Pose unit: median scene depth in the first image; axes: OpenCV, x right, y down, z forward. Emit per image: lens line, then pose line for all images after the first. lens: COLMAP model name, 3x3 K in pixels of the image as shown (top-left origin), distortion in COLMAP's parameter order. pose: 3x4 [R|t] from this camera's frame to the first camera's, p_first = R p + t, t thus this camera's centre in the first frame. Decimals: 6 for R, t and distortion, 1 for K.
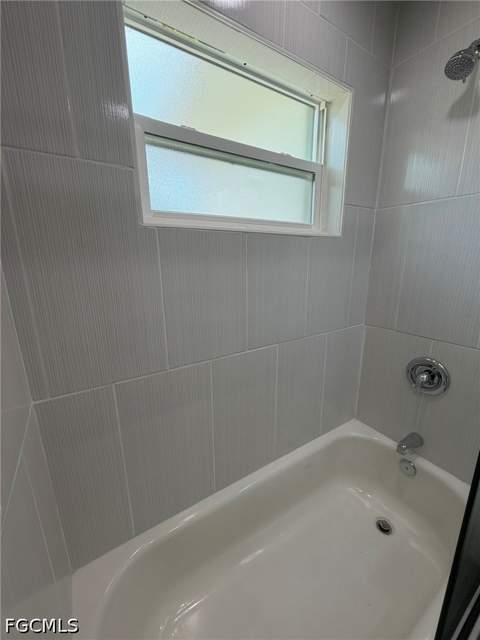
lens RADIAL K [[255.0, 0, 240.0], [0, 255.0, 320.0], [0, 0, 1]] dist [-0.000946, 0.000009]
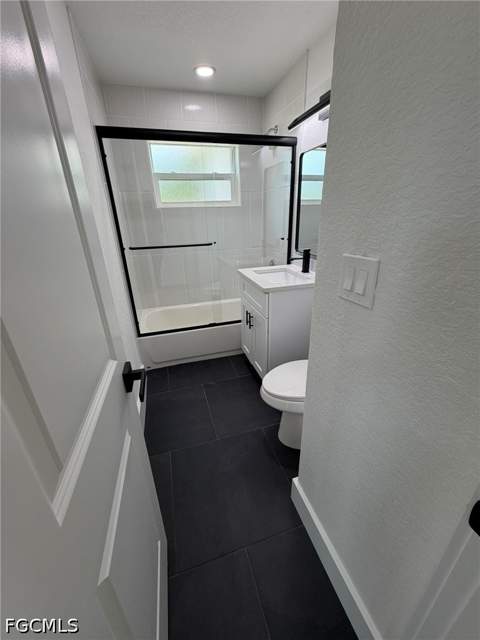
lens RADIAL K [[255.0, 0, 240.0], [0, 255.0, 320.0], [0, 0, 1]] dist [-0.000946, 0.000009]
pose [[0.960433, 0.094614, -0.261949, 1.130396], [-0.051623, 0.984707, 0.166395, 0.316434], [0.273686, -0.146288, 0.950629, -1.418102]]
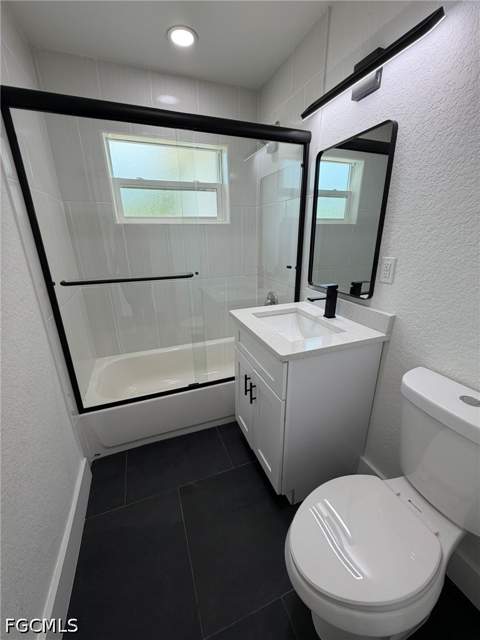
lens RADIAL K [[255.0, 0, 240.0], [0, 255.0, 320.0], [0, 0, 1]] dist [-0.000946, 0.000009]
pose [[0.978685, 0.066465, -0.194312, 0.891189], [-0.049215, 0.994515, 0.092296, 0.184182], [0.199381, -0.080766, 0.976588, -0.846049]]
